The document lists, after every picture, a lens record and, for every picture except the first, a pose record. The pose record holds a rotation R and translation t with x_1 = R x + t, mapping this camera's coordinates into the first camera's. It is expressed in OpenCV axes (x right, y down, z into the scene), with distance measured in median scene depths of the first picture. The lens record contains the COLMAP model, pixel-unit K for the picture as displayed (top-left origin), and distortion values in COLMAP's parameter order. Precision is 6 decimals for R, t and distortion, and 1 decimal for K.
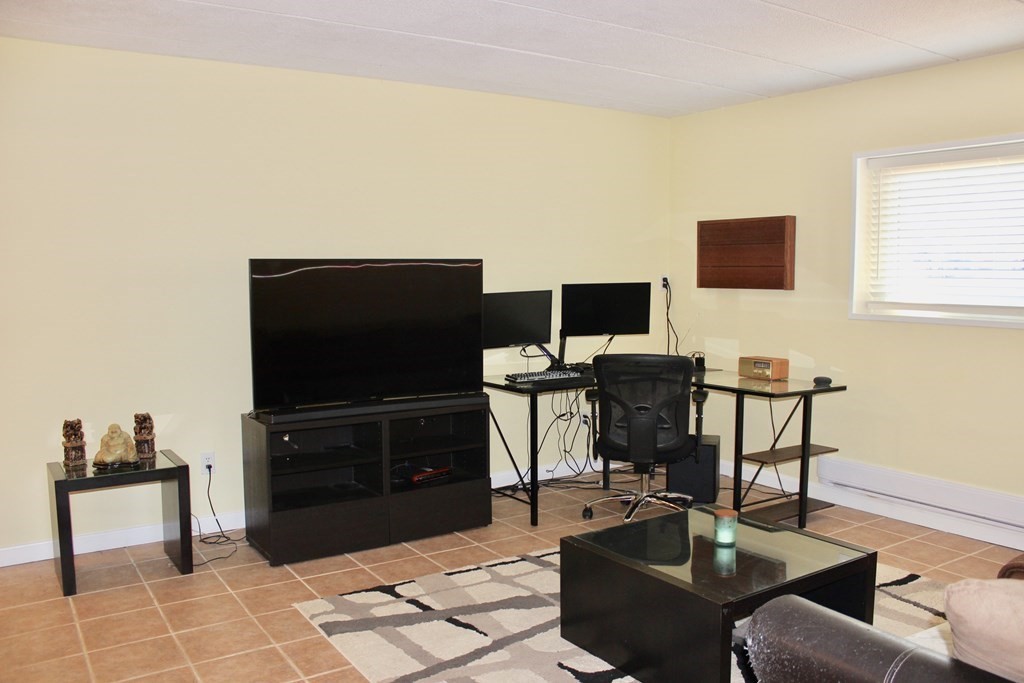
lens RADIAL K [[841.3, 0, 516.3], [0, 841.3, 355.0], [0, 0, 1]] dist [-0.160299, 0.125770]
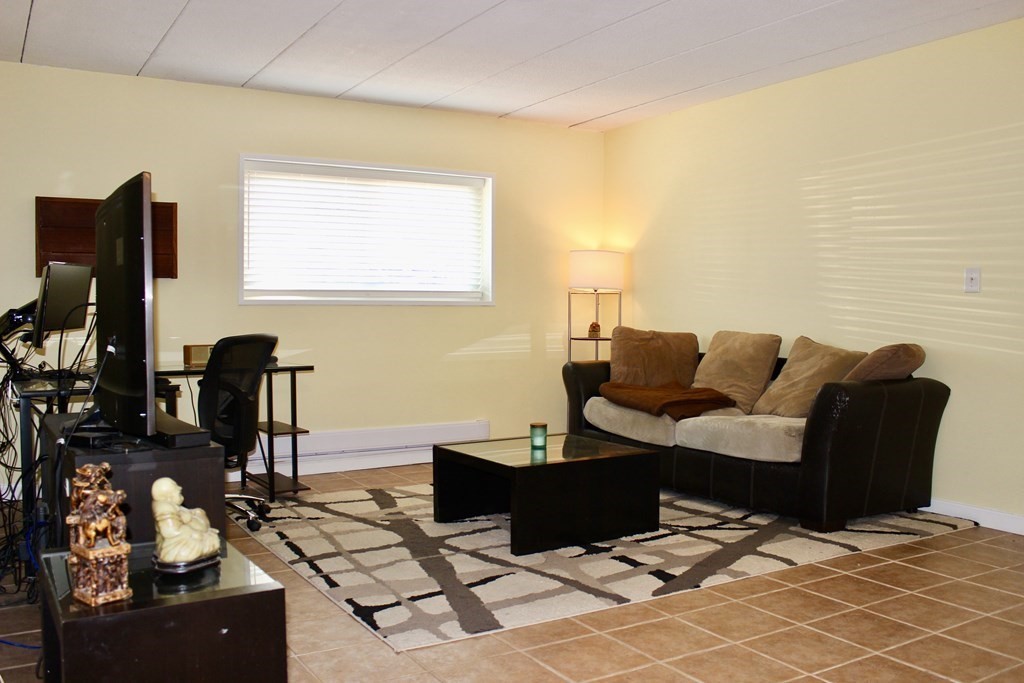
lens RADIAL K [[926.9, 0, 512.0], [0, 926.9, 341.5], [0, 0, 1]] dist [-0.117246, -0.001601]
pose [[0.041761, -0.029239, 0.998700, -0.928743], [0.097941, 0.994877, 0.025032, 0.010410], [-0.994316, 0.096768, 0.044411, 0.708850]]
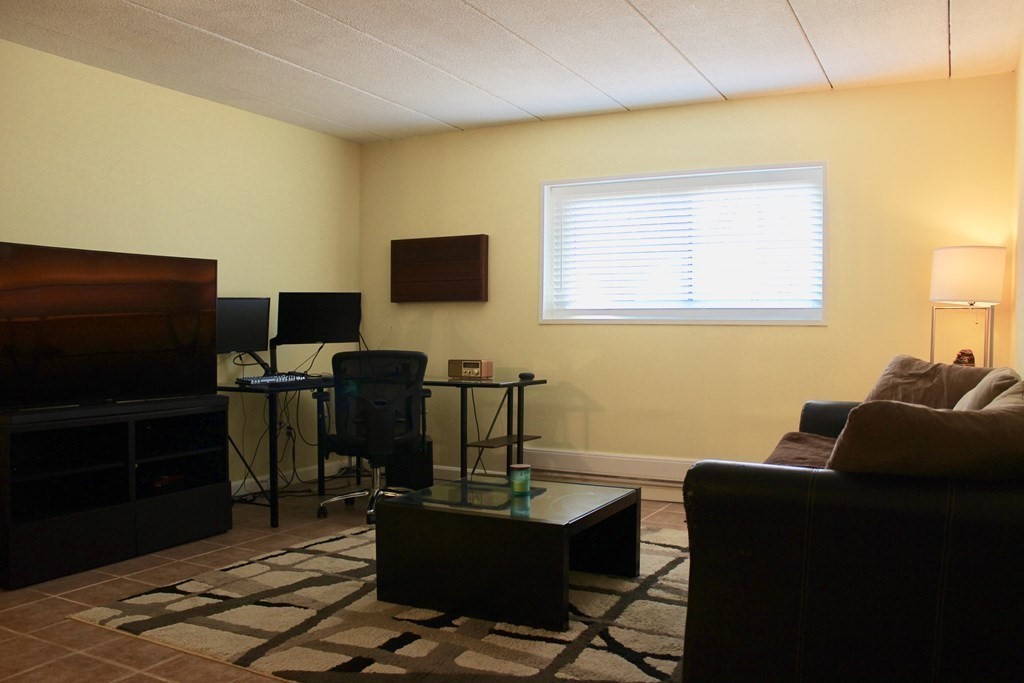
lens RADIAL K [[841.3, 0, 516.3], [0, 841.3, 355.0], [0, 0, 1]] dist [-0.160299, 0.125770]
pose [[0.878084, -0.008874, 0.478425, -0.220991], [0.041285, 0.997505, -0.057271, 0.077296], [-0.476723, 0.070040, 0.876259, -0.011842]]
